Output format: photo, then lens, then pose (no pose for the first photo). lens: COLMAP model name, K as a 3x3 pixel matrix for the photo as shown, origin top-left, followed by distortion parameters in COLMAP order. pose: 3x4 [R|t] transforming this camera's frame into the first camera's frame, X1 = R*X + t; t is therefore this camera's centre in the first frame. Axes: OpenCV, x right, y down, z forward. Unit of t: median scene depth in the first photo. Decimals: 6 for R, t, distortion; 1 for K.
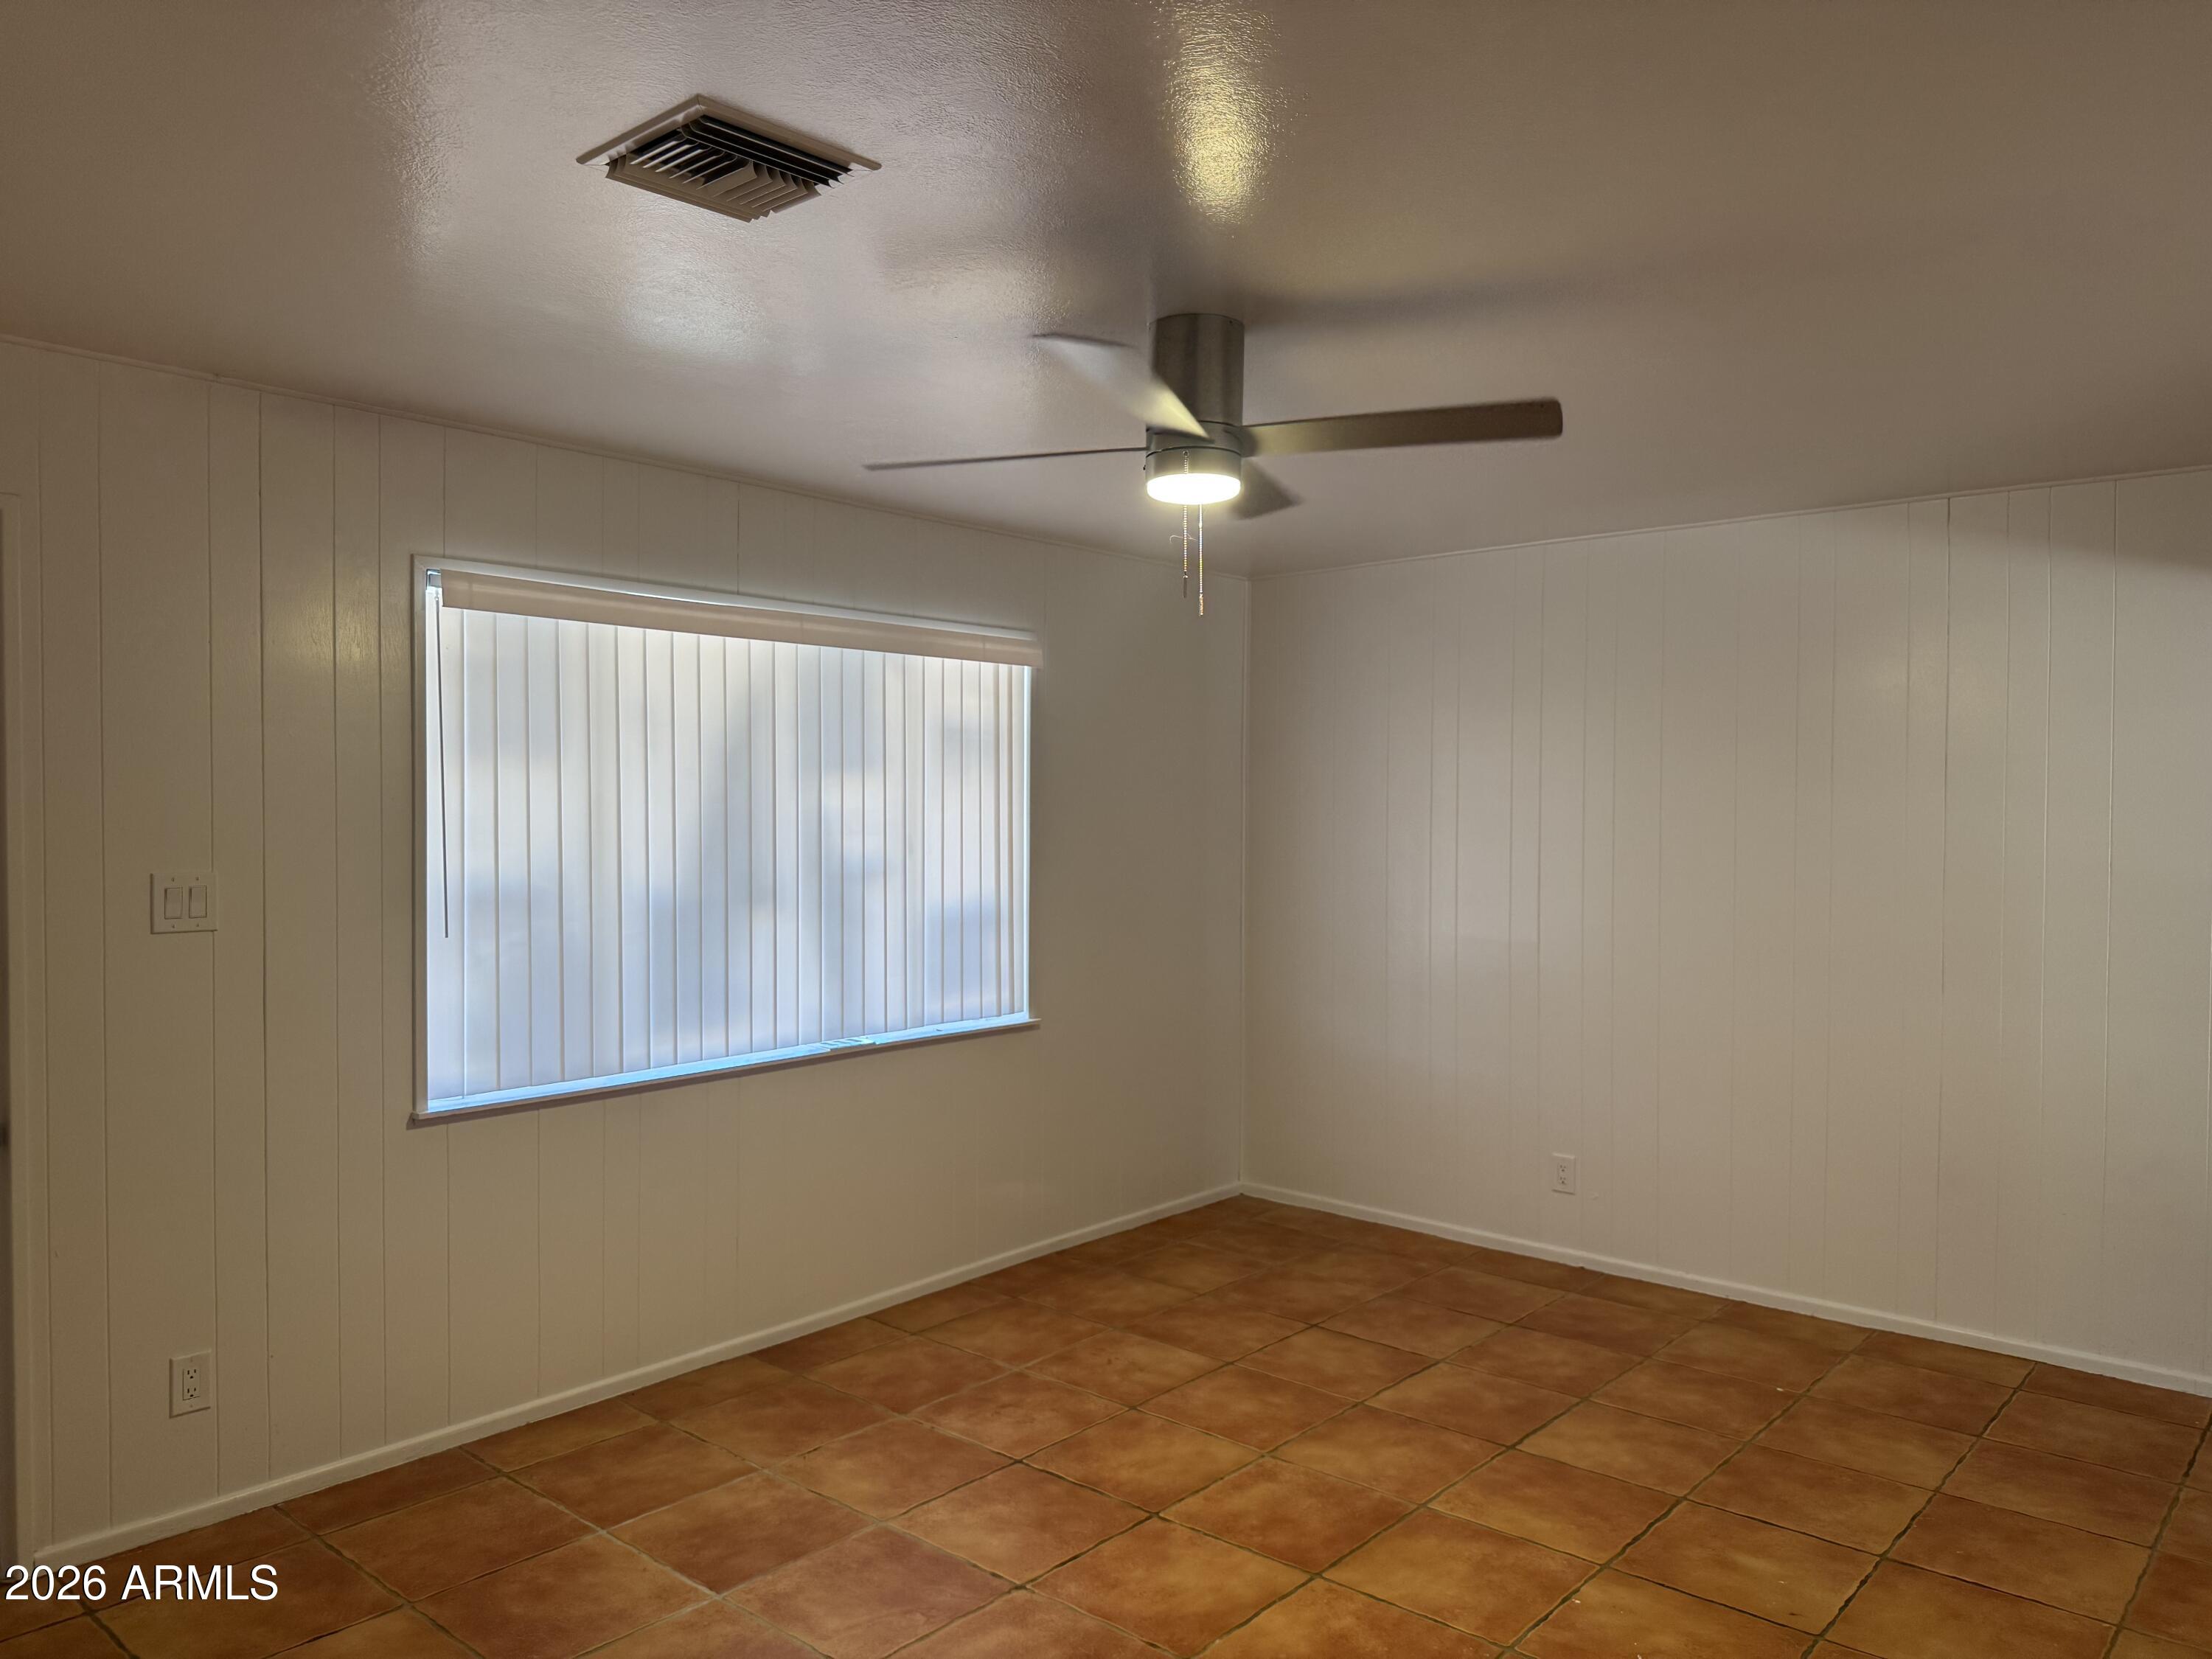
lens RADIAL K [[1576.4, 0, 1114.2], [0, 1576.4, 811.4], [0, 0, 1]] dist [0.022859, -0.025106]
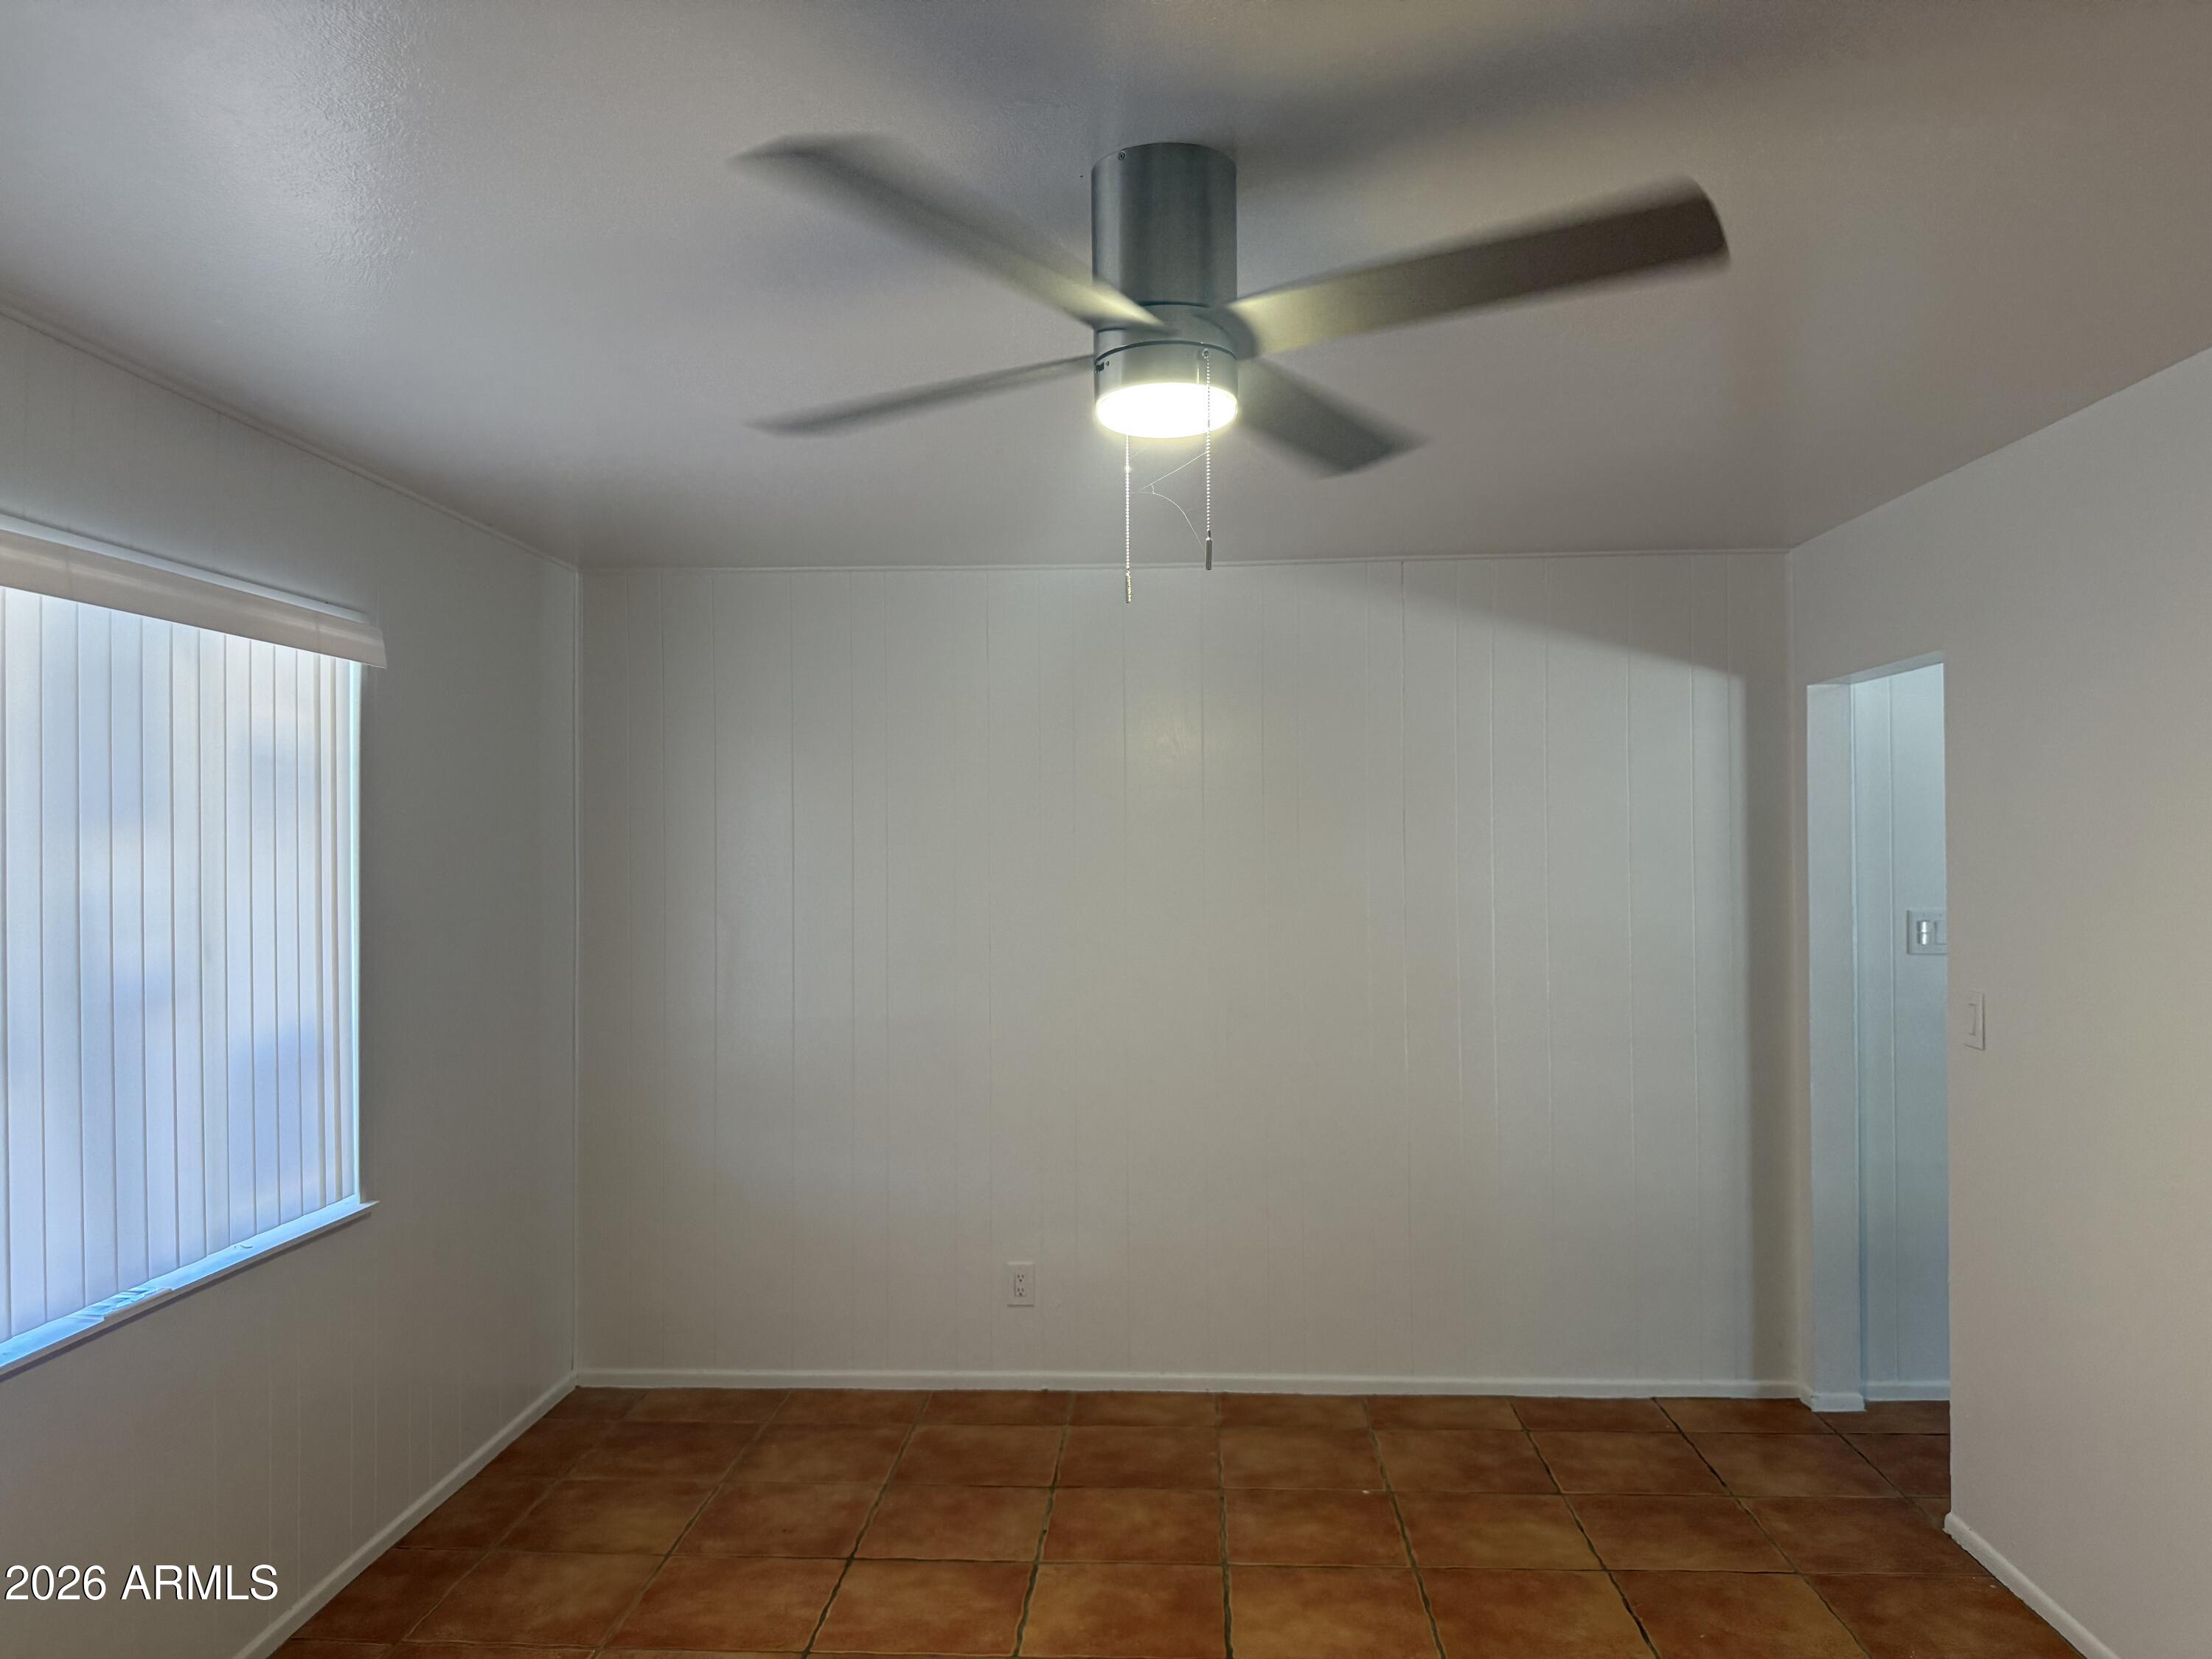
lens RADIAL K [[1576.4, 0, 1118.8], [0, 1576.4, 841.6], [0, 0, 1]] dist [0.022859, -0.025106]
pose [[0.777538, -0.003702, 0.628825, -0.244380], [0.009523, 0.999937, -0.005888, -0.012117], [-0.628764, 0.010567, 0.777525, 0.320156]]
